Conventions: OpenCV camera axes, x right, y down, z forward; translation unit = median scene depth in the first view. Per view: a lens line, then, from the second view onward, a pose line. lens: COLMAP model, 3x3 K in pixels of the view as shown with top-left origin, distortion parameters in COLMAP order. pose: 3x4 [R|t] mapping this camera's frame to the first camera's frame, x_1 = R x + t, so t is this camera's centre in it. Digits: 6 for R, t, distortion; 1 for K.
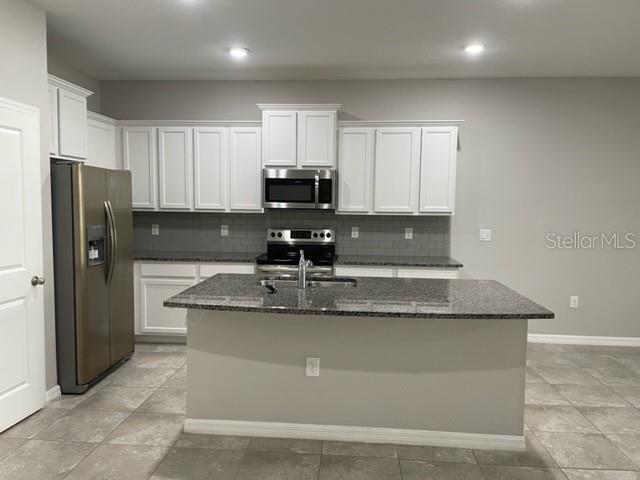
lens RADIAL K [[484.7, 0, 316.8], [0, 484.7, 239.7], [0, 0, 1]] dist [0.164334, -0.212726]
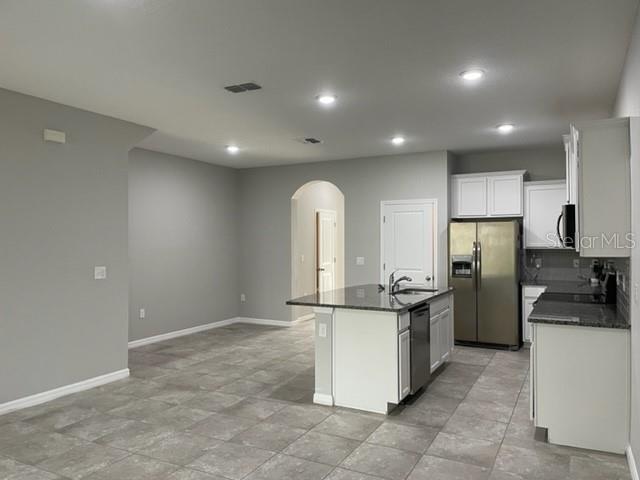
lens RADIAL K [[484.7, 0, 316.8], [0, 484.7, 239.7], [0, 0, 1]] dist [0.164334, -0.212726]
pose [[-0.399929, -0.014911, -0.916425, 1.083450], [-0.074368, 0.997099, 0.016231, -0.057720], [0.913524, 0.074645, -0.399878, 0.949447]]
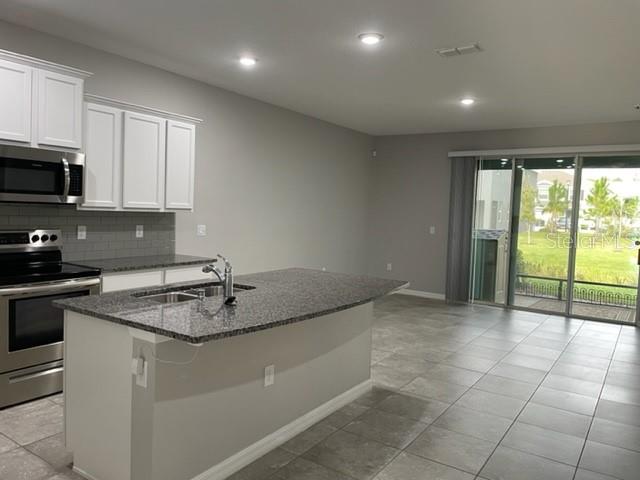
lens RADIAL K [[484.7, 0, 316.8], [0, 484.7, 239.7], [0, 0, 1]] dist [0.164334, -0.212726]
pose [[0.506745, -0.050835, 0.860596, -0.475504], [0.036264, 0.998633, 0.037635, -0.021881], [-0.861333, 0.012138, 0.507896, 0.269675]]
